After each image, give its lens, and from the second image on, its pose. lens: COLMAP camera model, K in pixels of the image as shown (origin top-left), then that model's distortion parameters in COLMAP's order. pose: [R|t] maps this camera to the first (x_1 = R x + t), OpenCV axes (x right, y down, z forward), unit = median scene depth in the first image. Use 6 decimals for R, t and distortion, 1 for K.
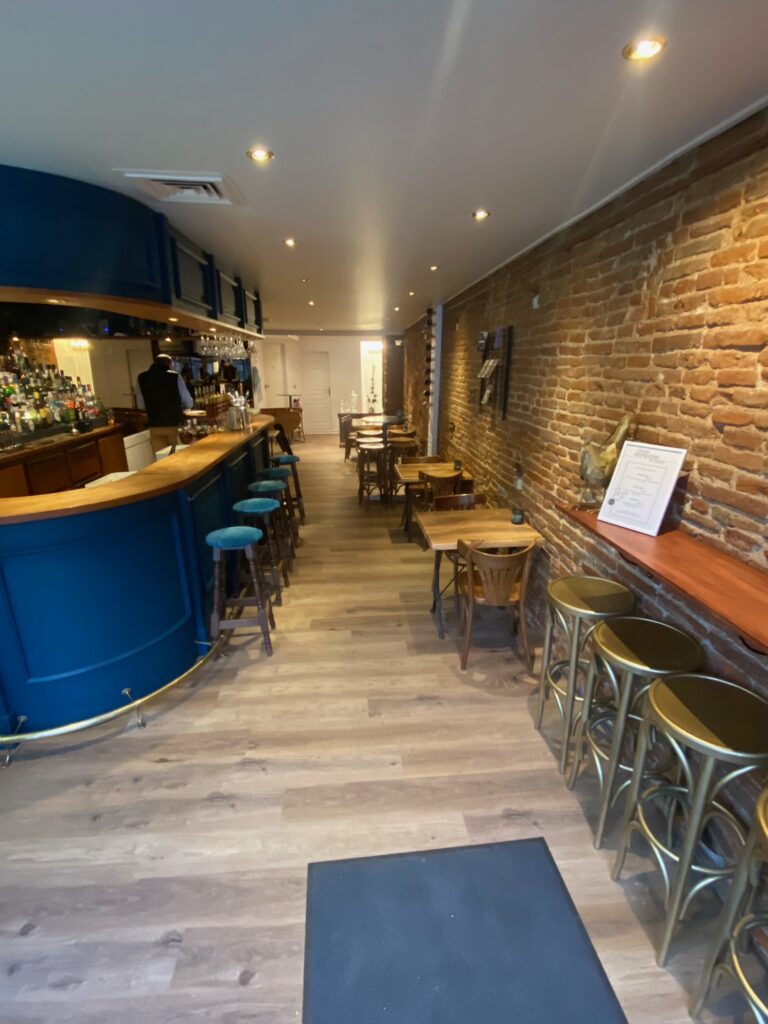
lens RADIAL K [[485.5, 0, 384.0], [0, 485.5, 512.0], [0, 0, 1]] dist [0.001436, -0.013151]
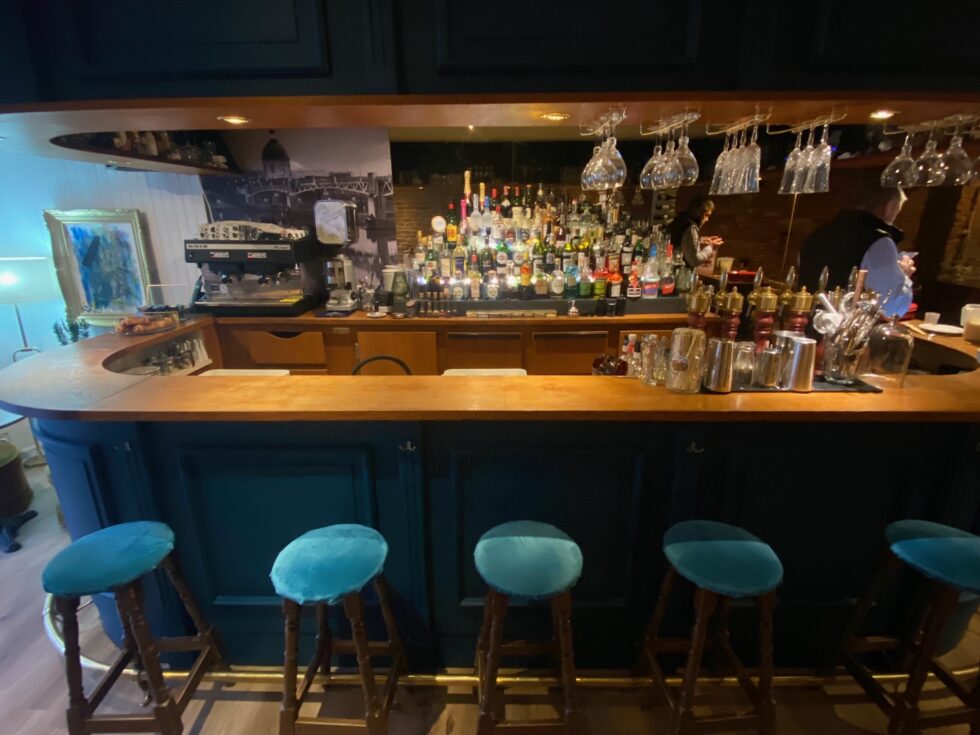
lens RADIAL K [[464.6, 0, 490.0], [0, 464.6, 367.5], [0, 0, 1]] dist [0.001436, -0.013151]
pose [[-0.058194, 0.308959, -0.949293, 0.048125], [-0.295242, 0.903042, 0.312005, -0.298675], [0.953649, 0.298428, 0.038666, 0.980046]]
